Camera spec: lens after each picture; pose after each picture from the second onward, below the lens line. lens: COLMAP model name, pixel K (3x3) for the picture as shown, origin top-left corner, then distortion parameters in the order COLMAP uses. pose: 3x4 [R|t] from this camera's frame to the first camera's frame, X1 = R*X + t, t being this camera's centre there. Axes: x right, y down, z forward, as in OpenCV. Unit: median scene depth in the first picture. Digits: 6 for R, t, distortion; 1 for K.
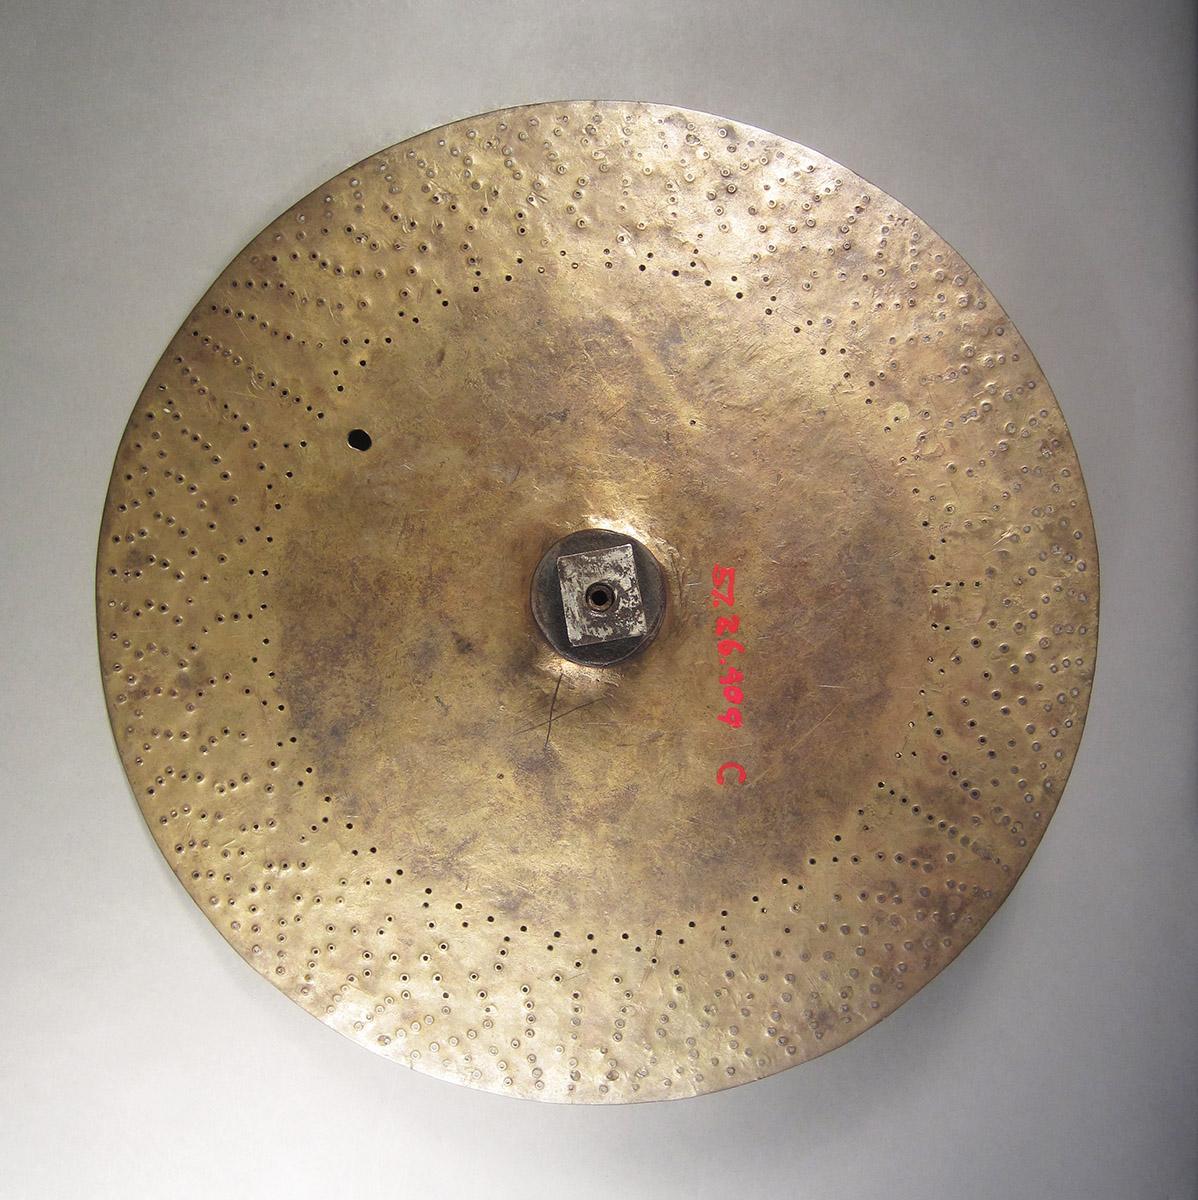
lens RADIAL K [[1000.1, 0, 599.3], [0, 1000.1, 602.8], [0, 0, 1]] dist [0.000279, -0.000065]
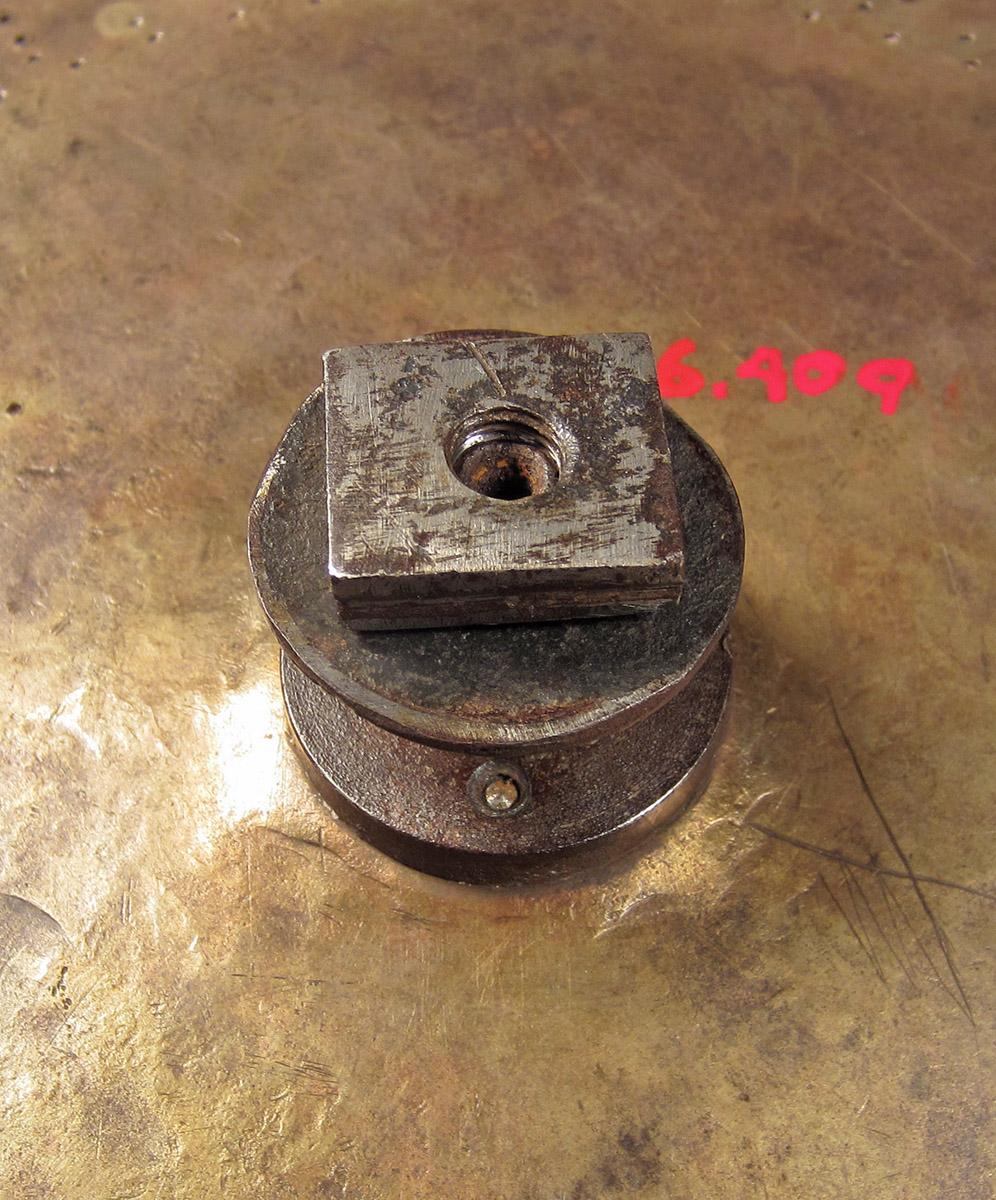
lens RADIAL K [[1559.4, 0, 495.5], [0, 1559.4, 600.0], [0, 0, 1]] dist [-0.011725, 0.000000]
pose [[0.102689, -0.876023, 0.471209, -0.221639], [0.994697, 0.093133, -0.043627, 0.013895], [-0.005667, 0.473190, 0.880942, 0.635690]]
